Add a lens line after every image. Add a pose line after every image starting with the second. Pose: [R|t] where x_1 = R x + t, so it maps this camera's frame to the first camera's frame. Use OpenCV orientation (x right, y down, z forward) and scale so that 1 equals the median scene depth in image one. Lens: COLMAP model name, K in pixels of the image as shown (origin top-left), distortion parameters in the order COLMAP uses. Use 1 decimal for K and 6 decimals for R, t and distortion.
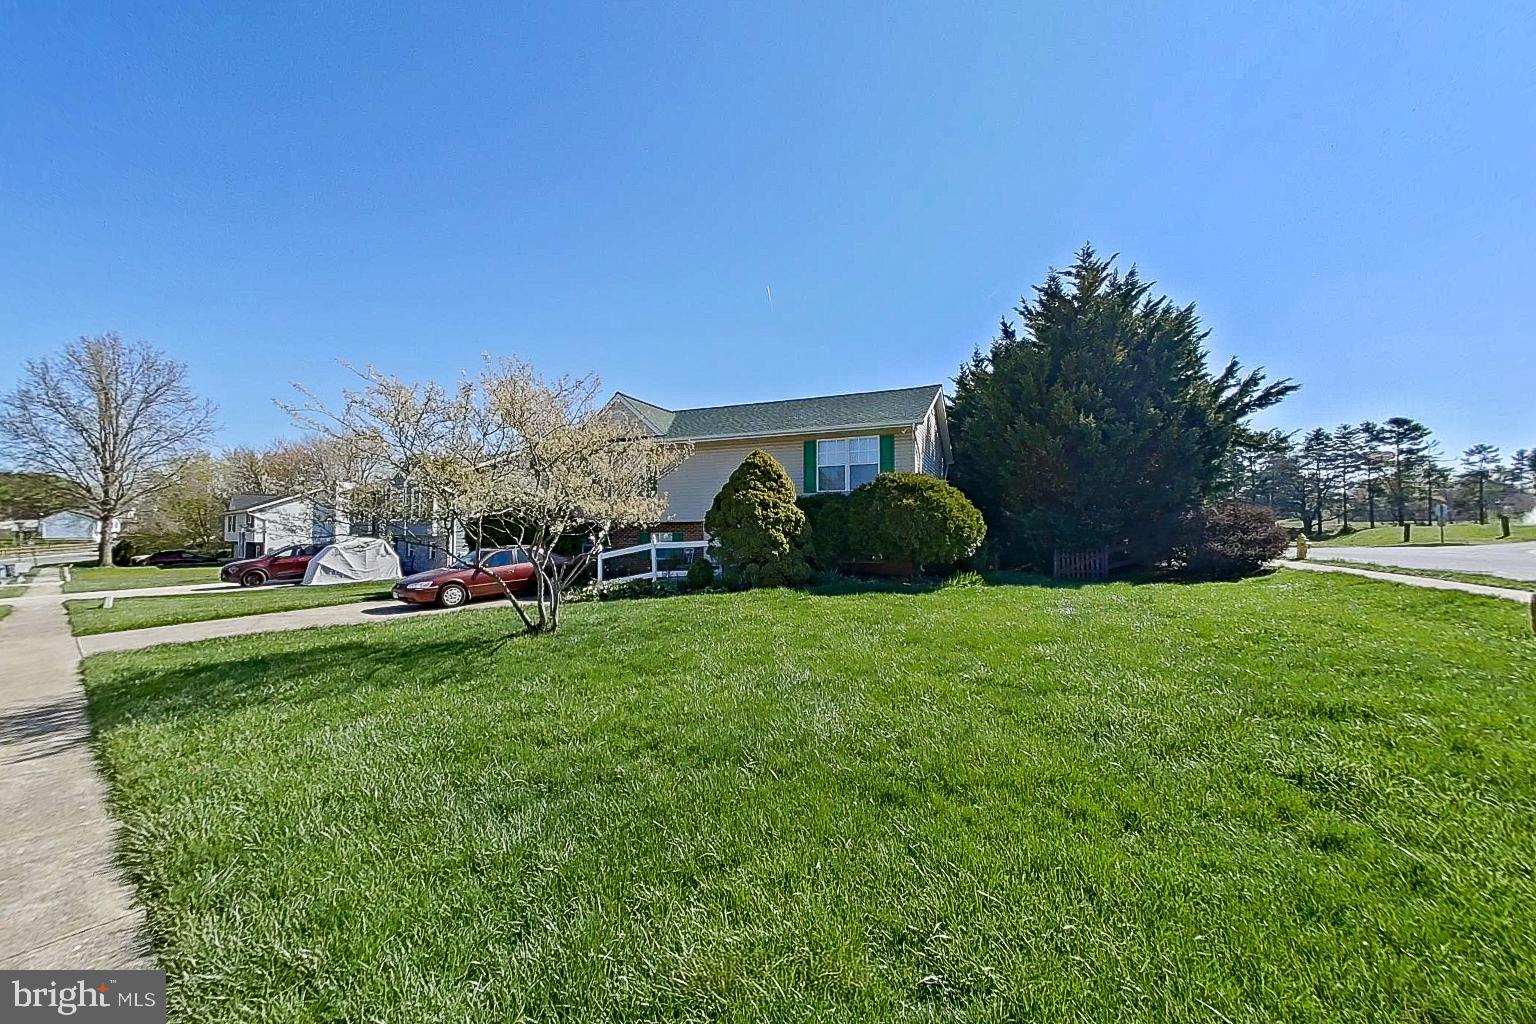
lens RADIAL K [[576.0, 0, 768.9], [0, 576.0, 517.7], [0, 0, 1]] dist [0.001501, 0.000276]
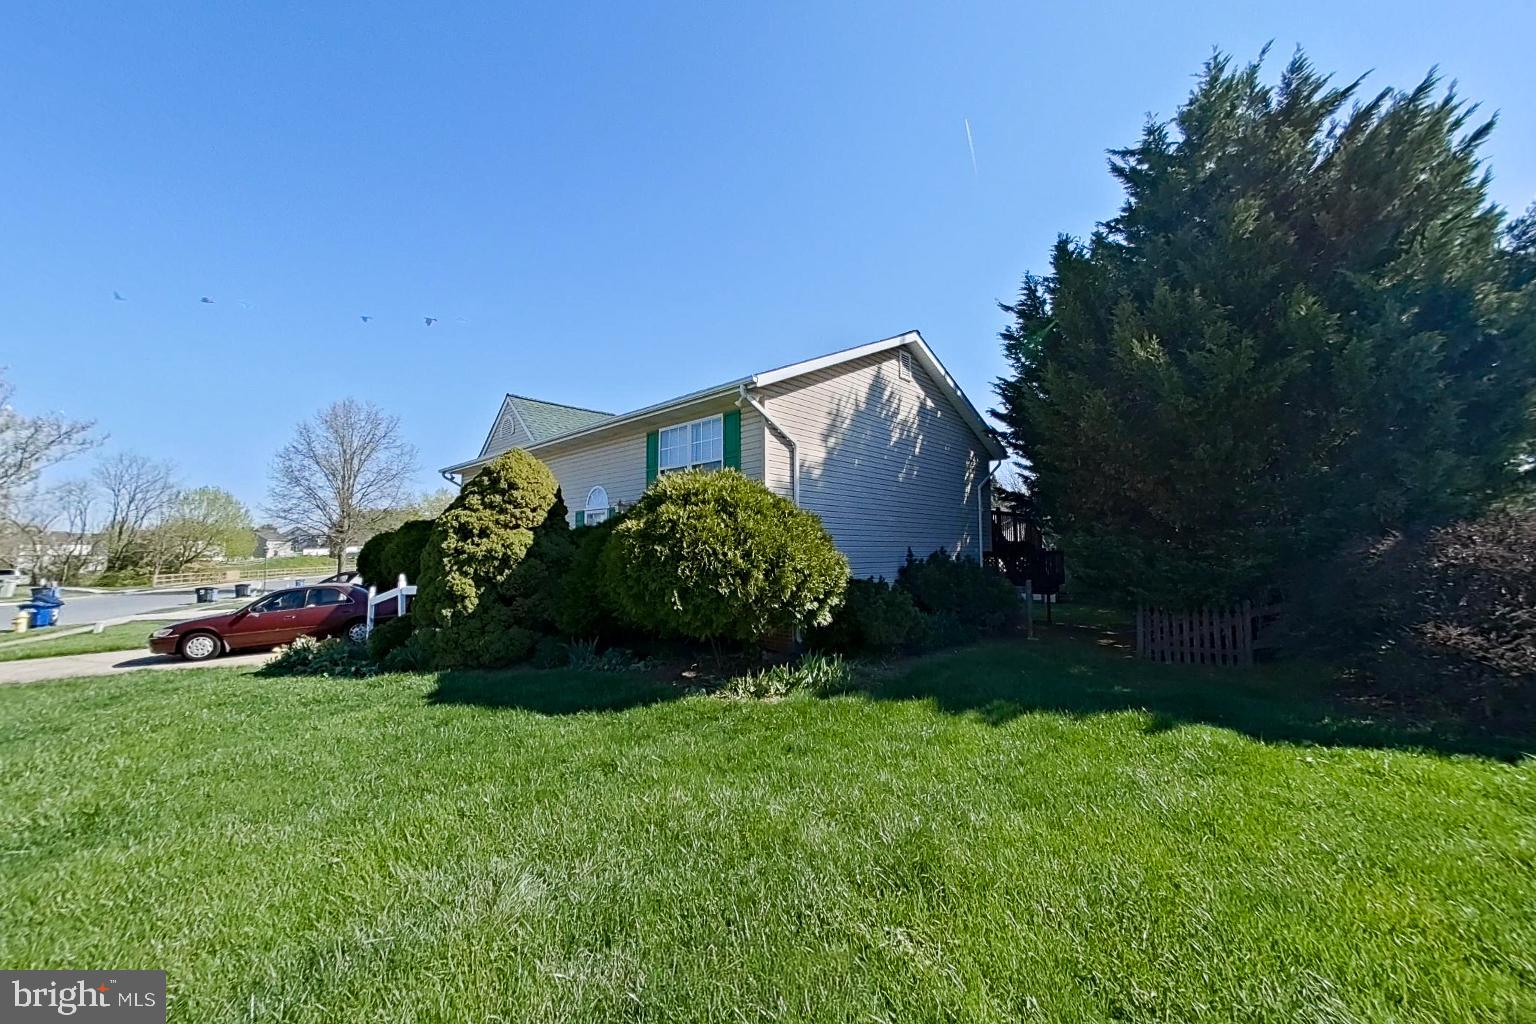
lens RADIAL K [[576.0, 0, 767.9], [0, 576.0, 515.7], [0, 0, 1]] dist [0.001501, 0.000276]
pose [[0.935167, -0.021653, -0.353544, 0.479420], [0.007834, 0.999150, -0.040470, -0.011703], [0.354120, 0.035076, 0.934542, 0.492079]]
